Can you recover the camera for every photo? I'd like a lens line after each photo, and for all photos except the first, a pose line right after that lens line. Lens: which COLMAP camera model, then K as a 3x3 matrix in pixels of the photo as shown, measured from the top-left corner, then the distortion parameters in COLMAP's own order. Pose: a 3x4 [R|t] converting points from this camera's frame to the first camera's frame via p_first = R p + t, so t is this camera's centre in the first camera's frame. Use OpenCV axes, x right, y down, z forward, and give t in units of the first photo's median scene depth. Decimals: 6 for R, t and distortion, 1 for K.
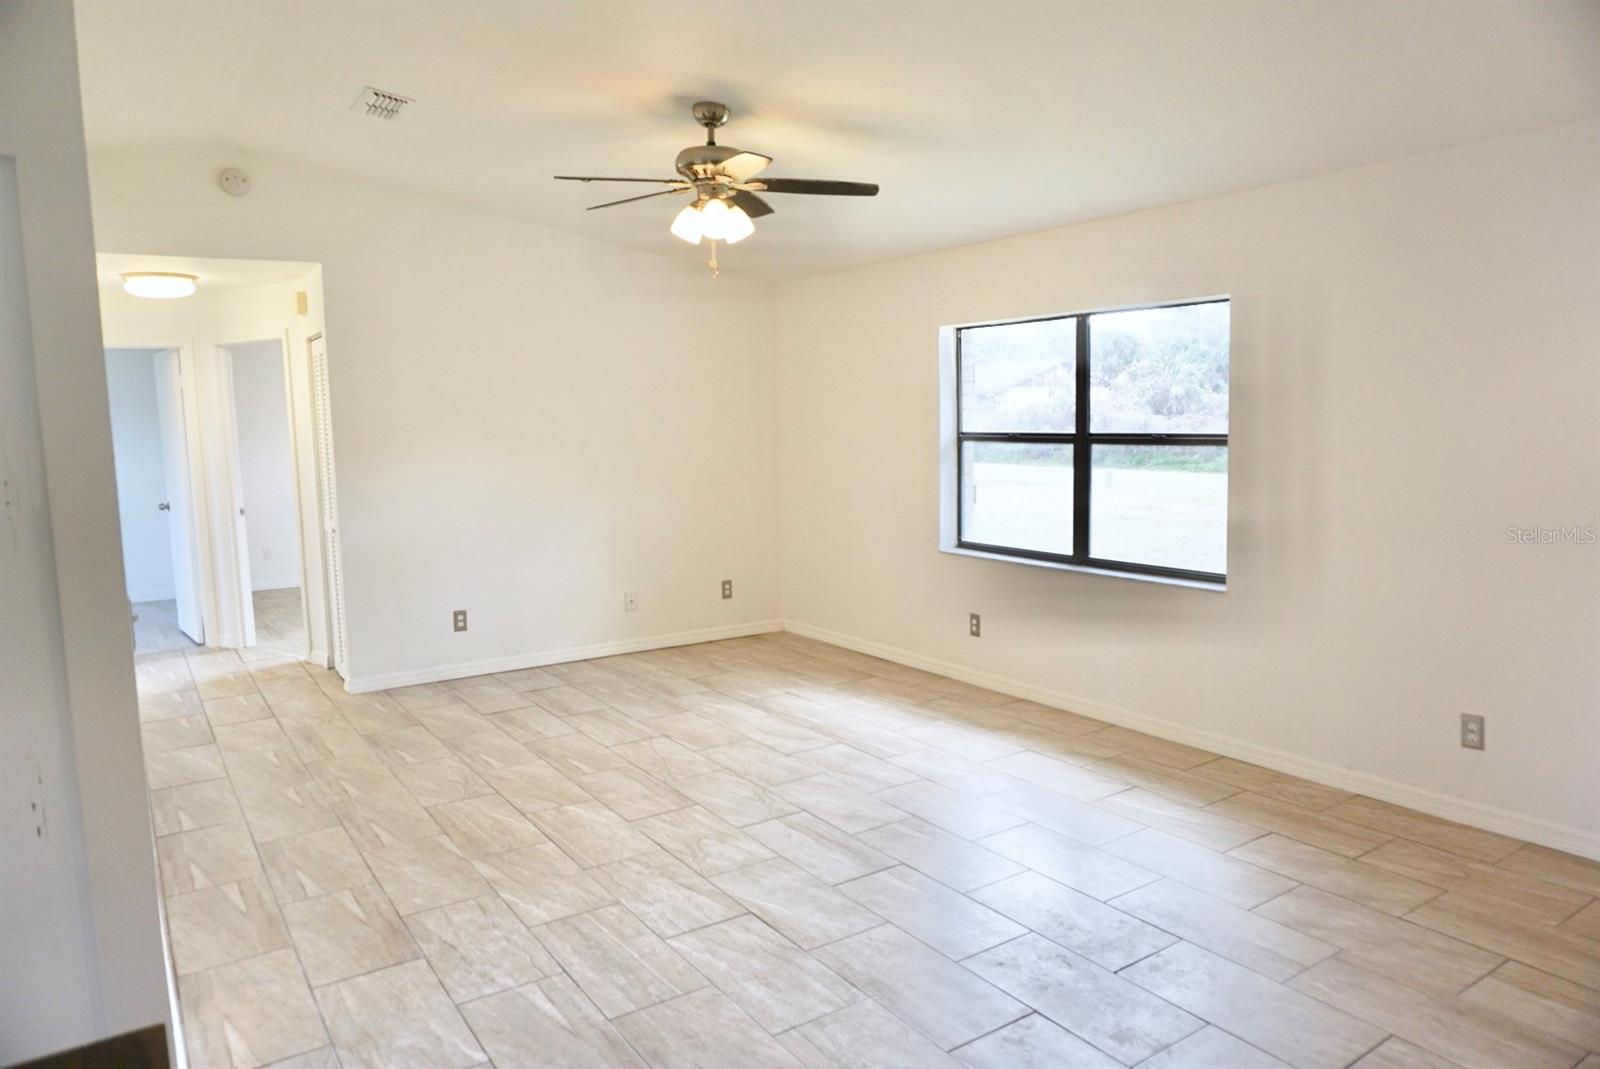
lens RADIAL K [[1064.7, 0, 797.1], [0, 1064.7, 530.3], [0, 0, 1]] dist [-0.048077, 0.029136]
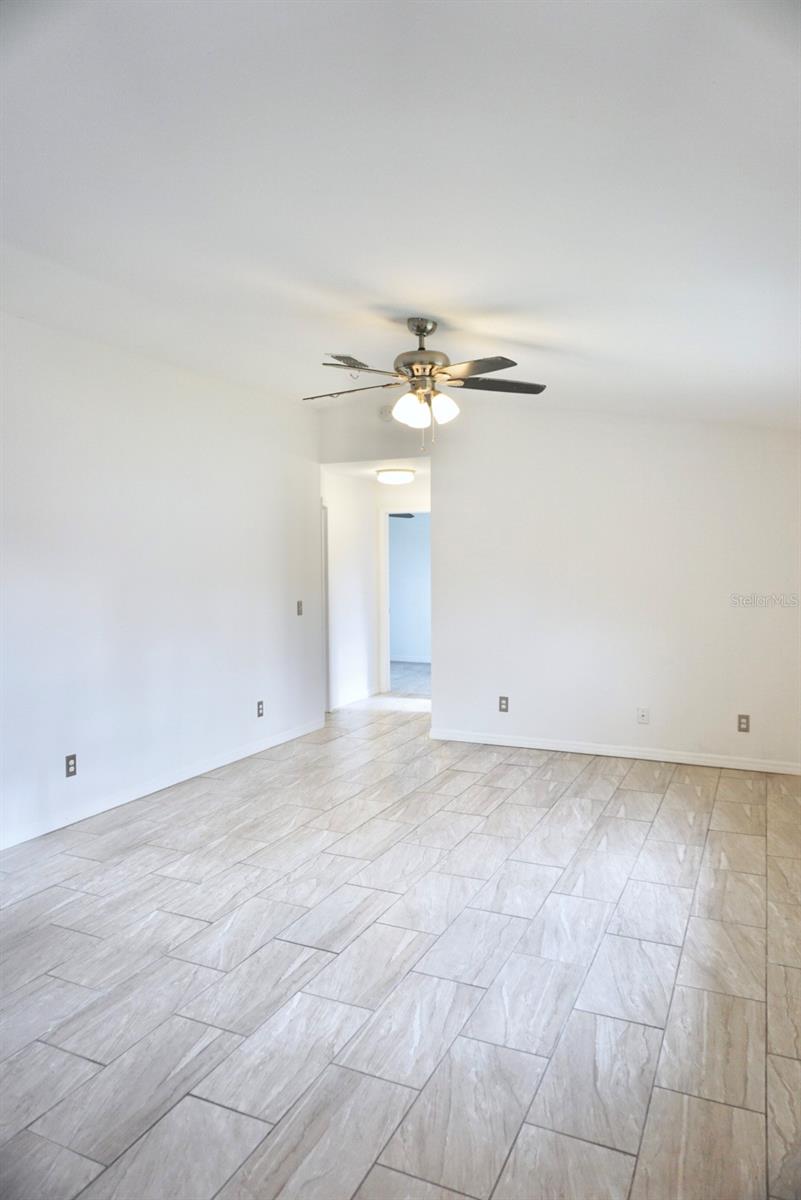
lens RADIAL K [[798.5, 0, 401.9], [0, 798.5, 591.2], [0, 0, 1]] dist [-0.048077, 0.029136]
pose [[0.524971, 0.055693, -0.849296, 0.679962], [-0.103201, 0.994659, 0.001434, -0.067579], [0.844840, 0.086895, 0.527915, 0.462190]]
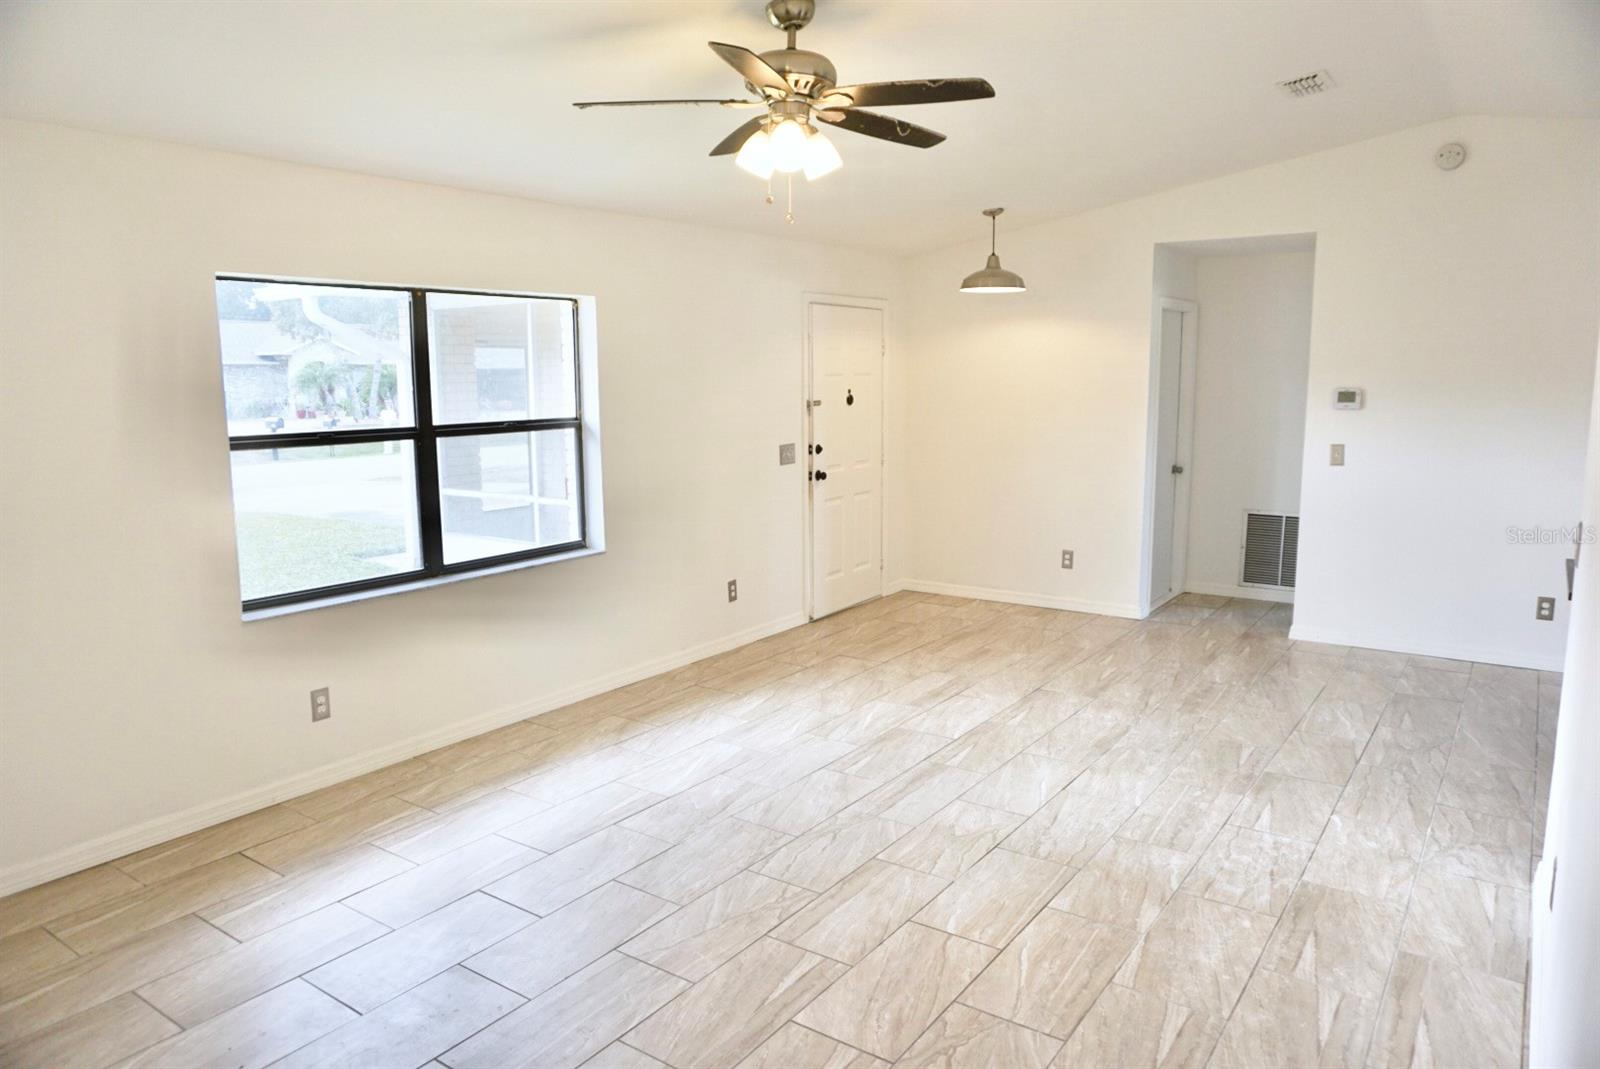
lens RADIAL K [[1055.0, 0, 803.7], [0, 1055.0, 537.3], [0, 0, 1]] dist [-0.053163, 0.026388]
pose [[-0.358873, -0.116760, 0.926055, -0.767774], [0.121233, 0.977910, 0.170280, -0.131977], [-0.925480, 0.173378, -0.336790, 1.208505]]
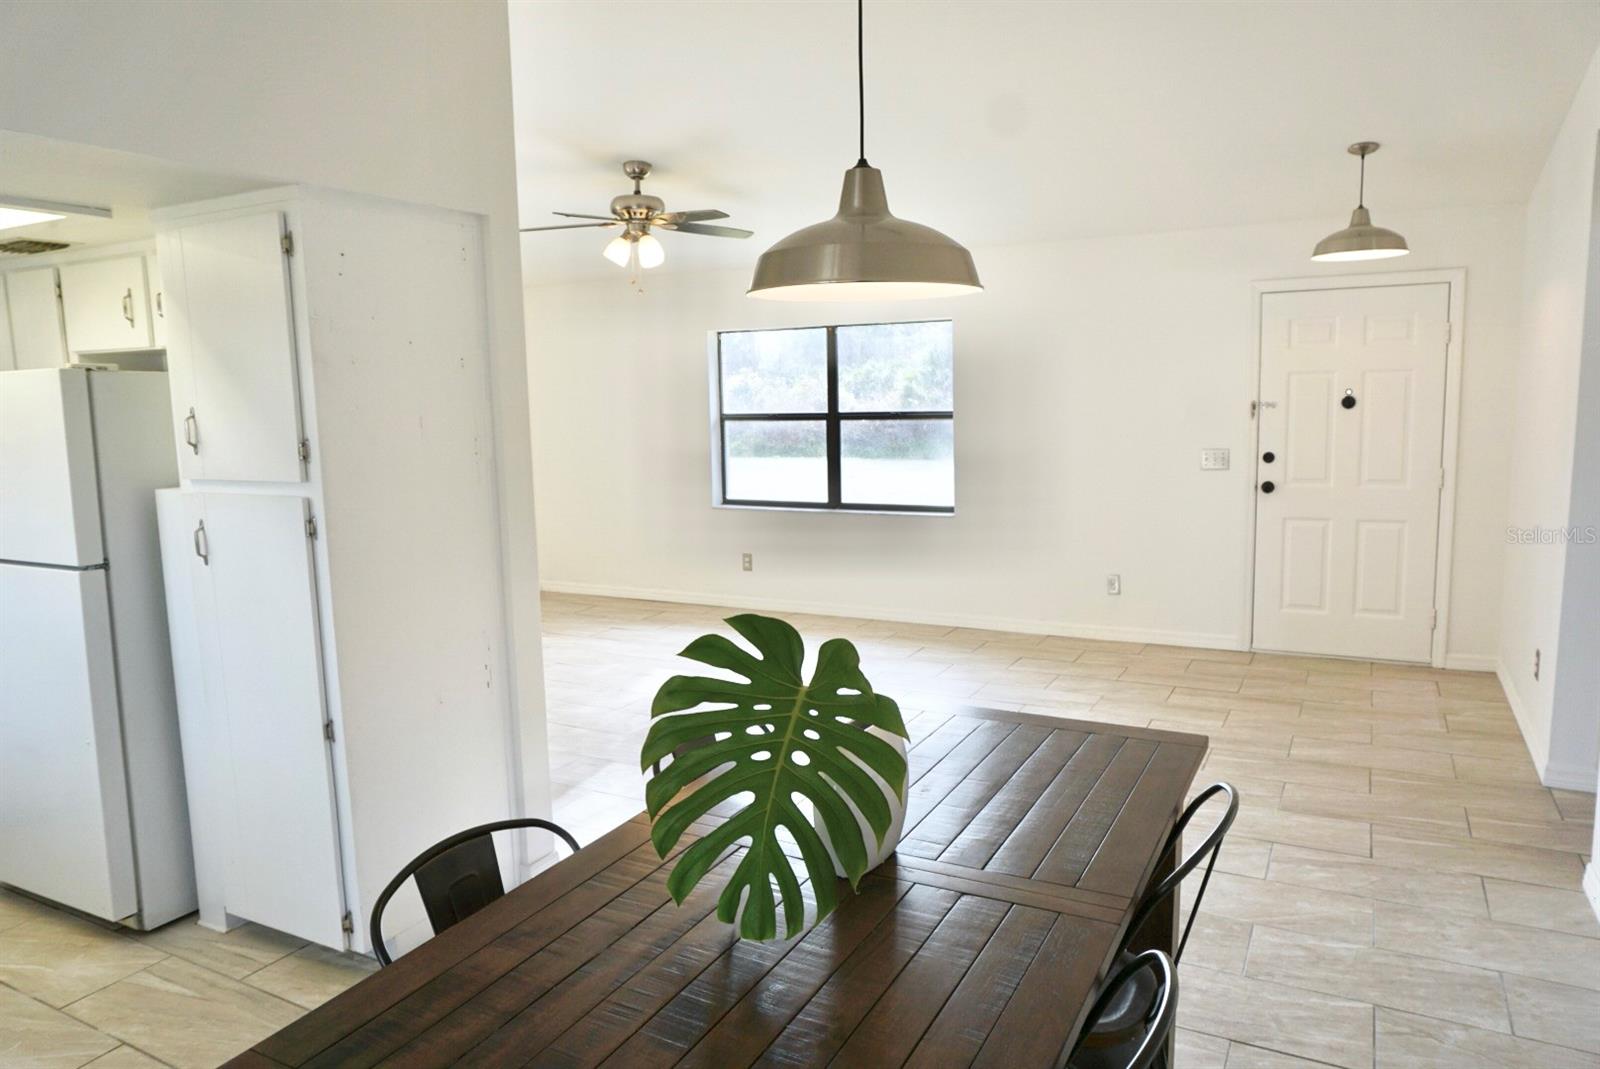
lens RADIAL K [[1073.3, 0, 787.2], [0, 1073.3, 530.3], [0, 0, 1]] dist [-0.052670, 0.034936]
pose [[0.887224, -0.058053, 0.457671, -0.509363], [0.054920, 0.998287, 0.020160, 0.034976], [-0.458058, 0.007249, 0.888893, -0.244185]]
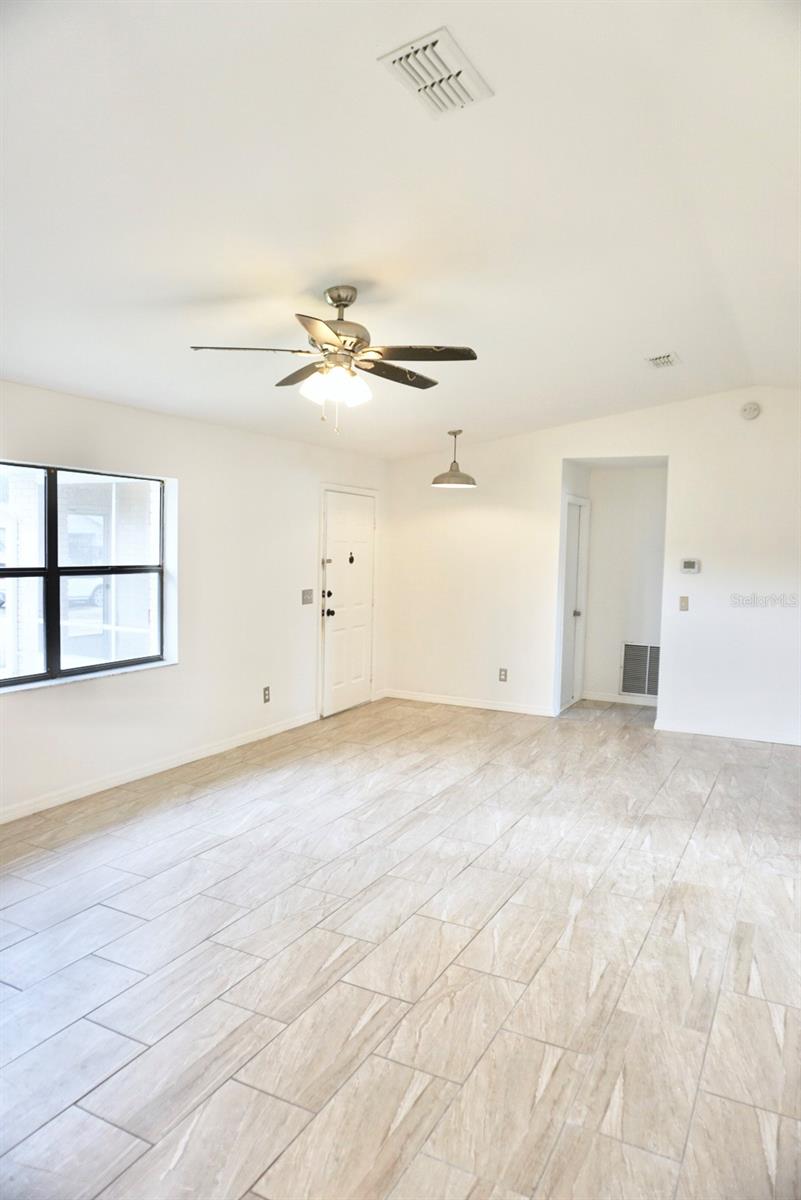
lens RADIAL K [[788.7, 0, 400.5], [0, 788.7, 600.0], [0, 0, 1]] dist [-0.046704, 0.004624]
pose [[-0.480234, -0.044907, 0.875990, -0.811257], [0.088775, 0.991072, 0.099475, -0.127697], [-0.872636, 0.125537, -0.471960, 1.279309]]
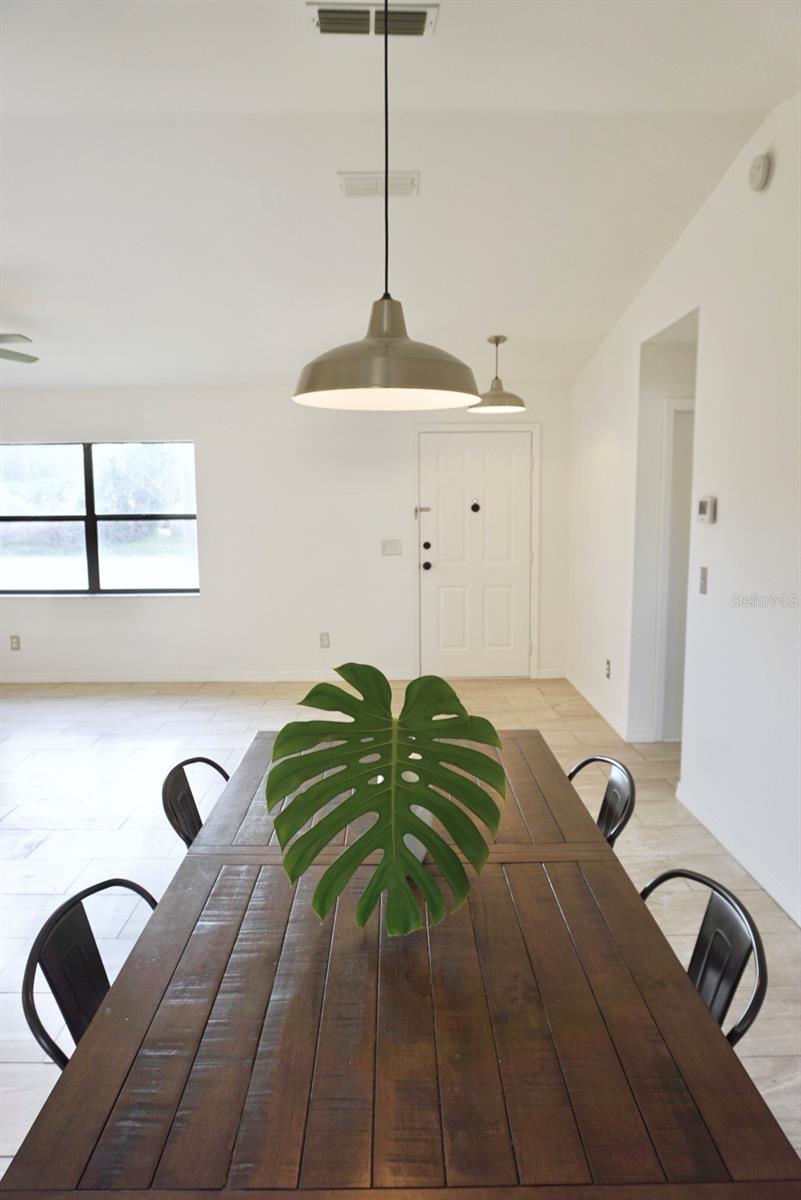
lens RADIAL K [[805.0, 0, 400.5], [0, 805.0, 600.0], [0, 0, 1]] dist [-0.052670, 0.034936]
pose [[0.548005, -0.085774, 0.832066, -0.615403], [0.086741, 0.995193, 0.045462, 0.031931], [-0.831965, 0.047261, 0.552811, -0.104531]]
